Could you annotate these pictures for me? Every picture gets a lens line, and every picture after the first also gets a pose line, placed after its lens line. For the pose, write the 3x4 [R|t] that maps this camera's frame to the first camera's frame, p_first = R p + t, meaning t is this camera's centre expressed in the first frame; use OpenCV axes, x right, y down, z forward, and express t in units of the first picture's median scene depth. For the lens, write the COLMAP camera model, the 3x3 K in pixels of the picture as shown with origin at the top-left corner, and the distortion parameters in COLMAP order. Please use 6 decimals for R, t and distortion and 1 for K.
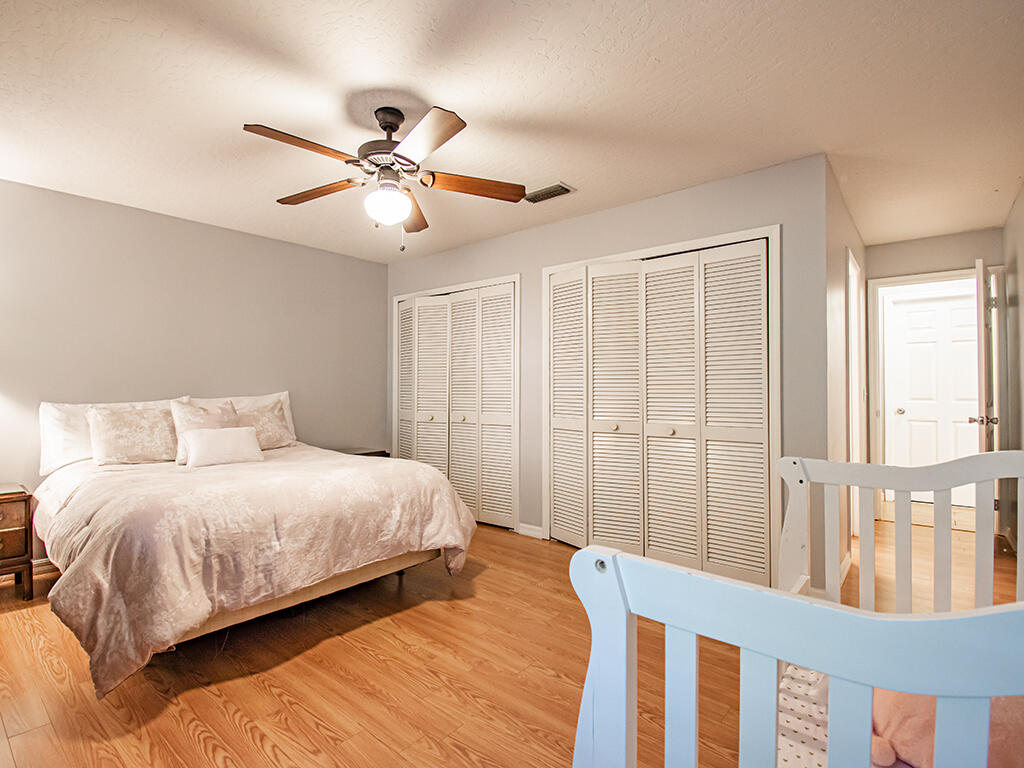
lens RADIAL K [[508.3, 0, 503.1], [0, 508.3, 380.4], [0, 0, 1]] dist [0.010137, -0.016948]
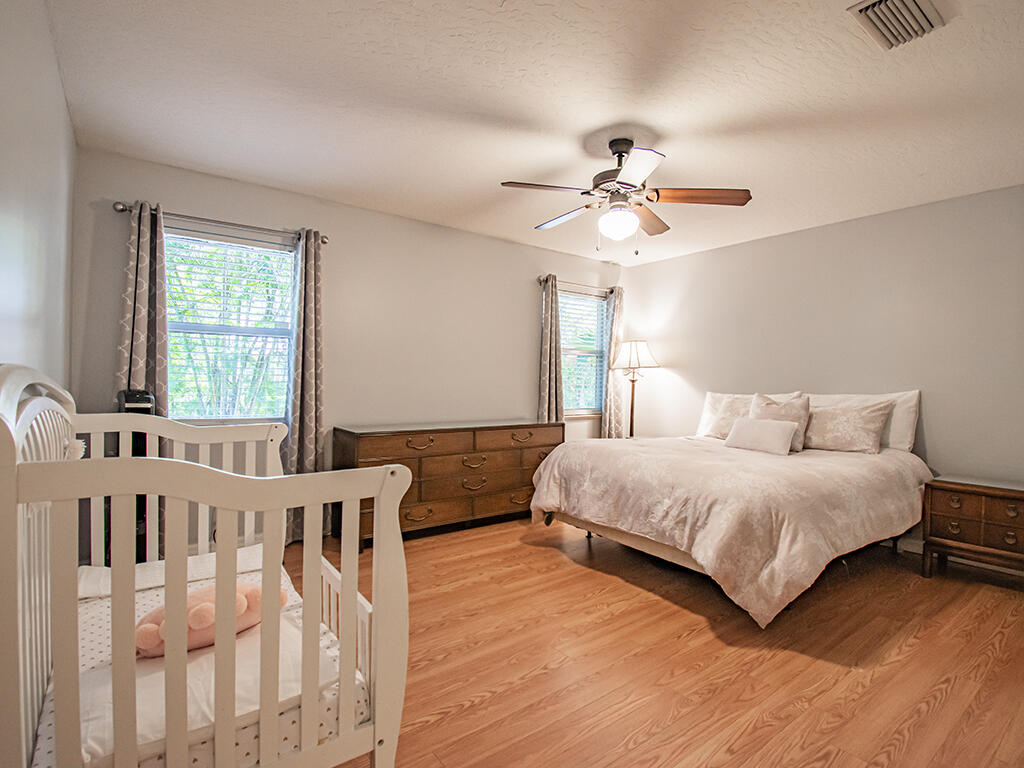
lens RADIAL K [[508.3, 0, 516.8], [0, 508.3, 380.2], [0, 0, 1]] dist [0.010137, -0.016948]
pose [[-0.218077, 0.001263, -0.975931, 1.001356], [-0.002428, 0.999995, 0.001837, 0.011366], [0.975929, 0.002771, -0.218073, 1.072822]]
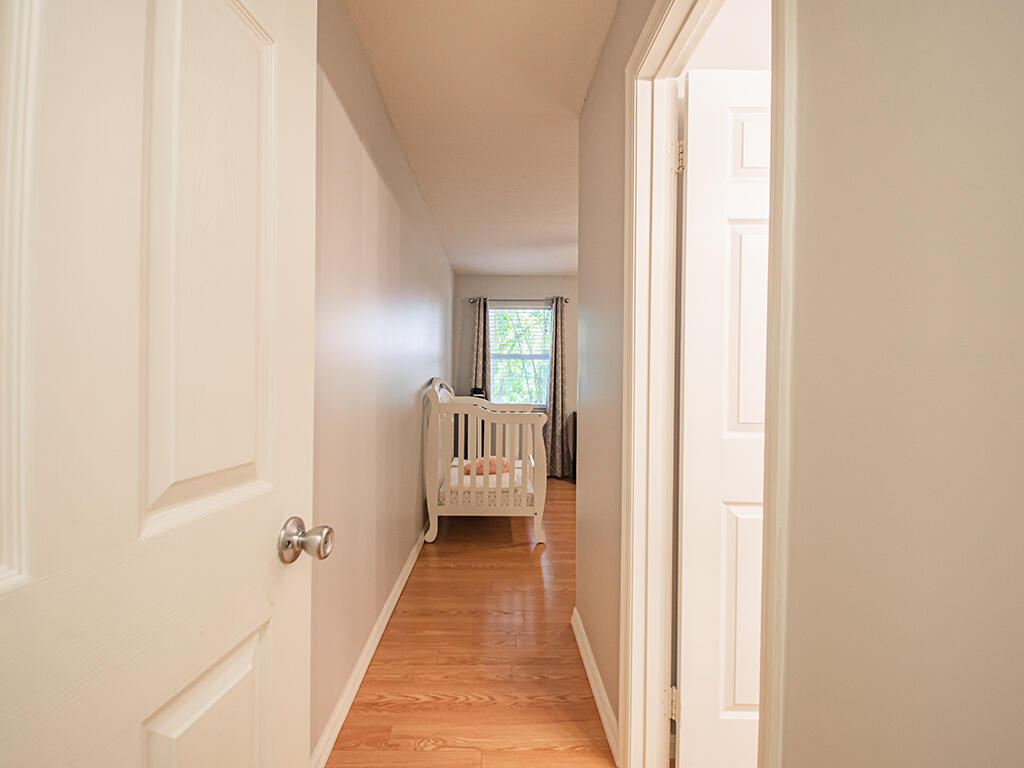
lens RADIAL K [[508.3, 0, 506.2], [0, 508.3, 383.9], [0, 0, 1]] dist [0.010137, -0.016948]
pose [[-0.752065, 0.001078, -0.659088, 1.837361], [0.000859, 0.999999, 0.000655, 0.019501], [0.659088, -0.000074, -0.752065, 2.300732]]
